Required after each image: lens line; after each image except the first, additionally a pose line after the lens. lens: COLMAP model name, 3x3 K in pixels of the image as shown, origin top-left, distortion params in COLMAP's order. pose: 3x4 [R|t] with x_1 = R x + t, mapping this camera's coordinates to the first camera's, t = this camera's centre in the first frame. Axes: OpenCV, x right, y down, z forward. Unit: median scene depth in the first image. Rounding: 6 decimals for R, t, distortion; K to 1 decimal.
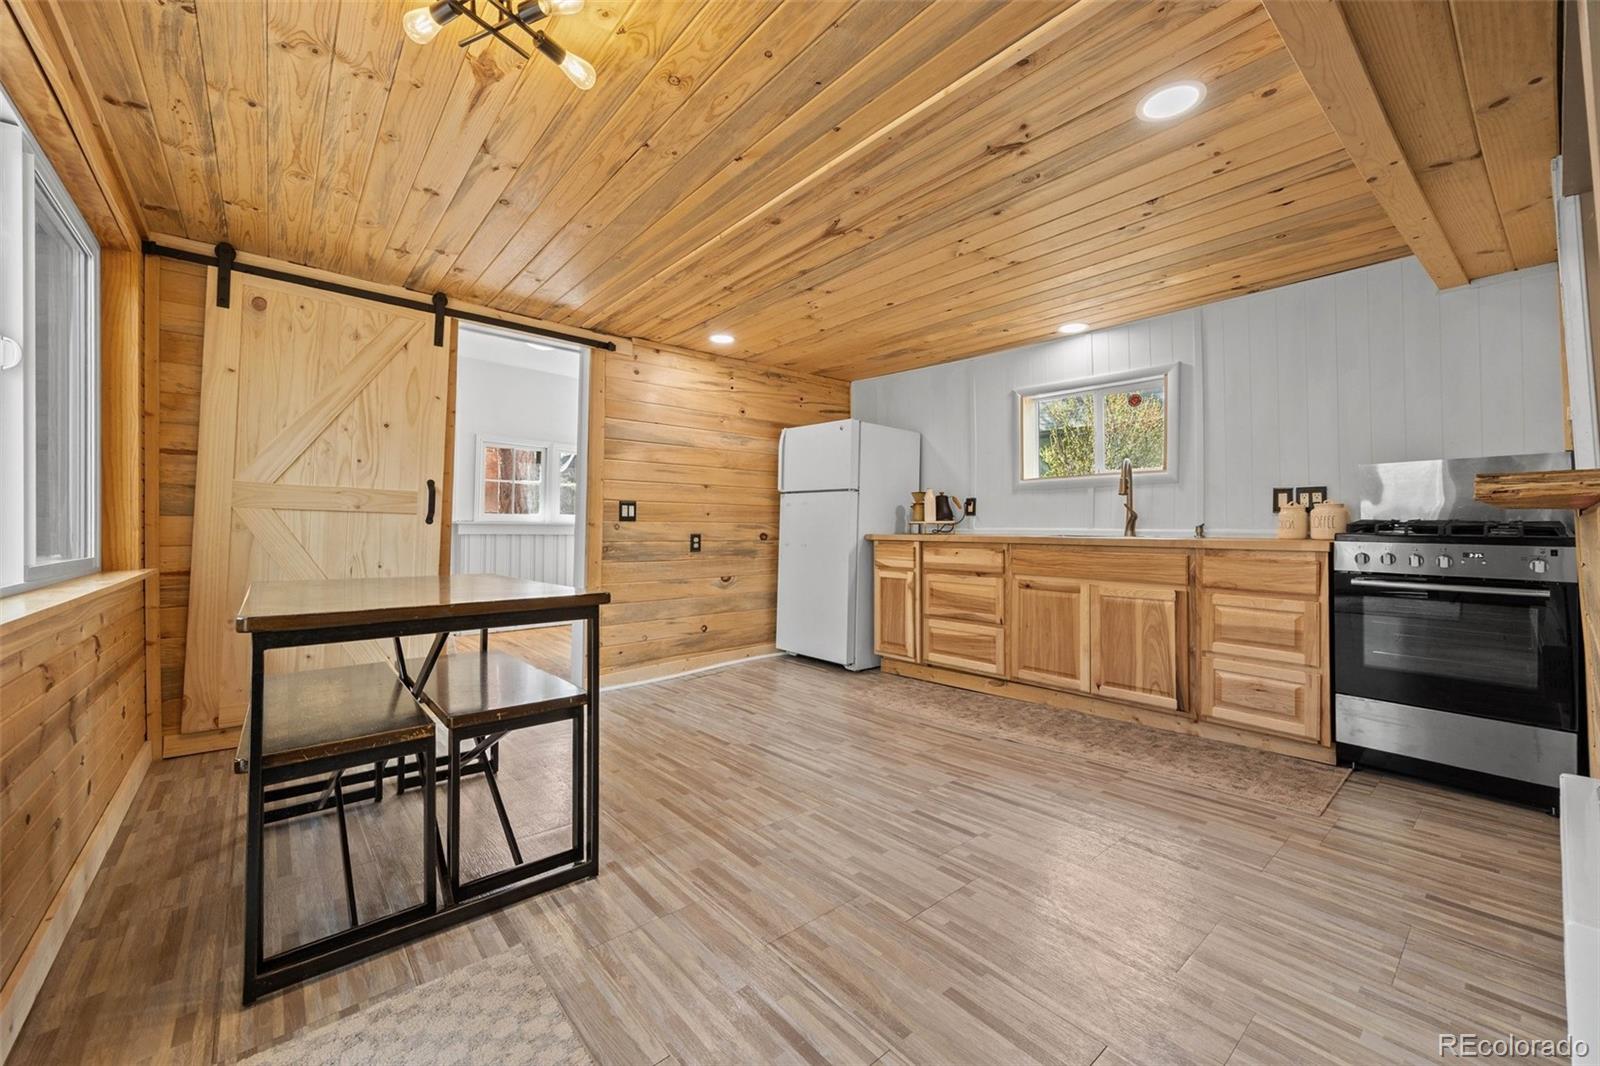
lens RADIAL K [[627.0, 0, 796.8], [0, 627.0, 515.5], [0, 0, 1]] dist [0.001108, 0.000297]
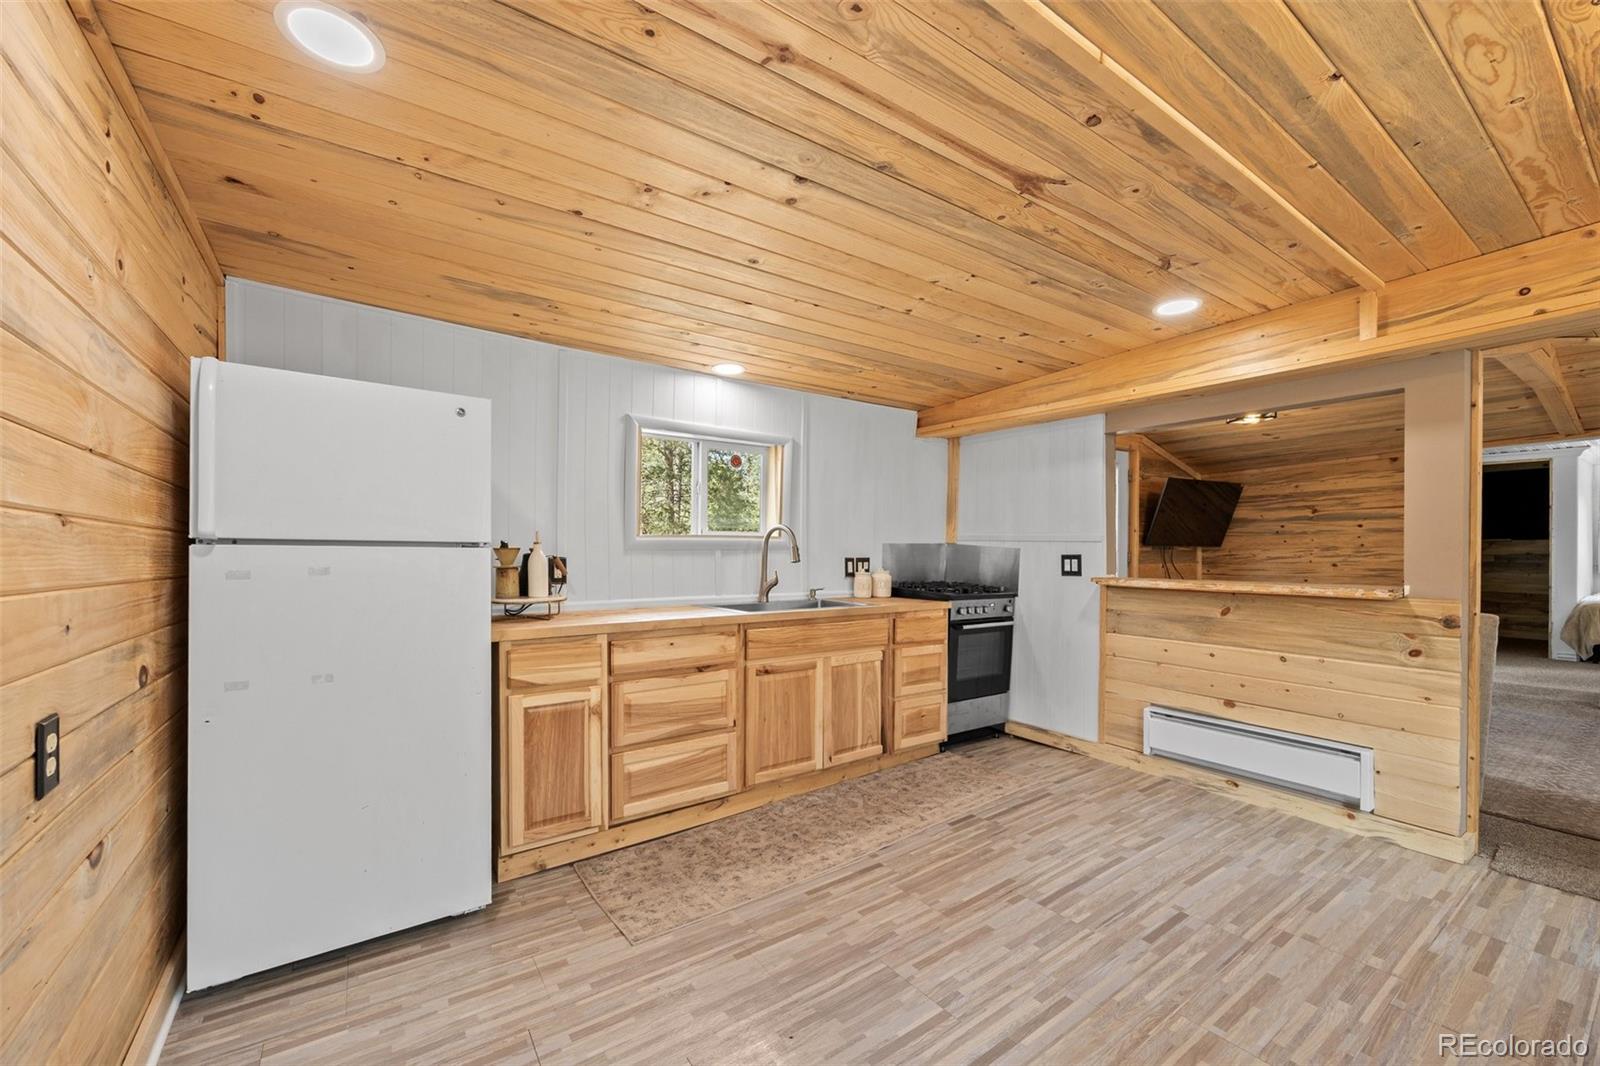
lens RADIAL K [[639.5, 0, 774.9], [0, 639.5, 559.0], [0, 0, 1]] dist [-0.000362, -0.000339]
pose [[0.099680, -0.012092, 0.994946, -0.521961], [-0.015838, 0.999780, 0.013738, -0.054526], [-0.994893, -0.017128, 0.099467, 0.982151]]
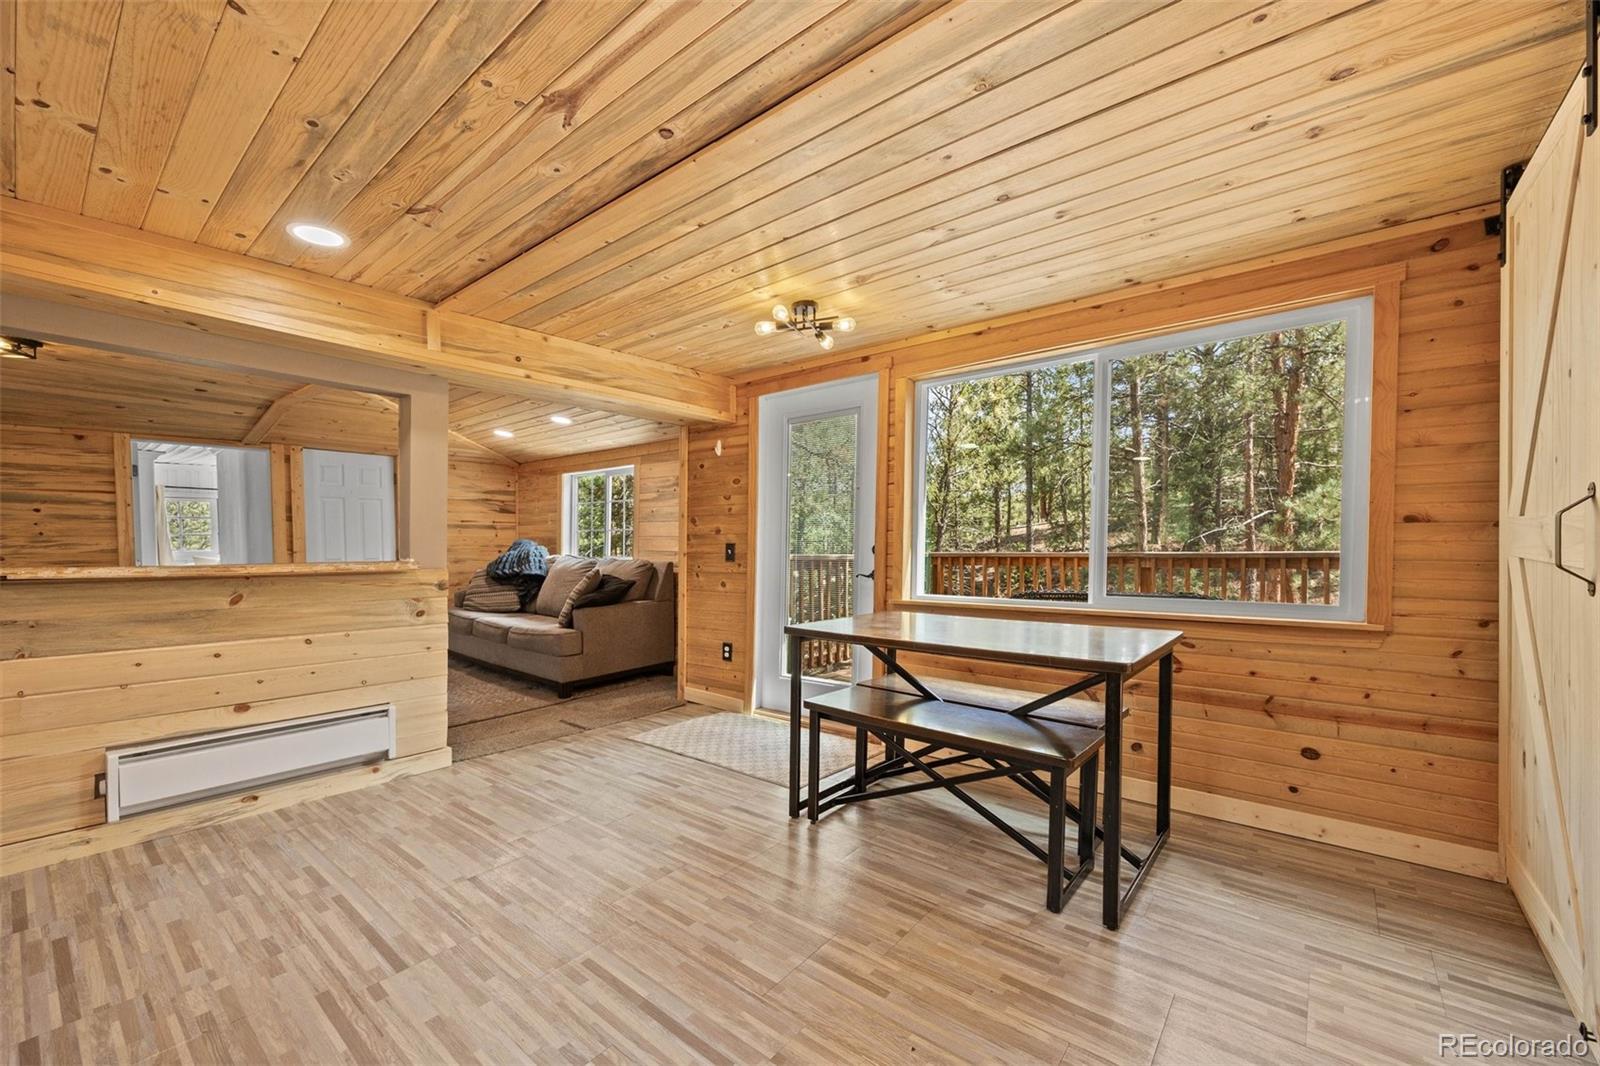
lens RADIAL K [[627.6, 0, 821.6], [0, 627.6, 567.4], [0, 0, 1]] dist [0.001380, 0.000288]
pose [[-0.976004, 0.014783, -0.217252, -0.044444], [0.012116, 0.999834, 0.013602, -0.015348], [0.217417, 0.010644, -0.976021, 1.341864]]
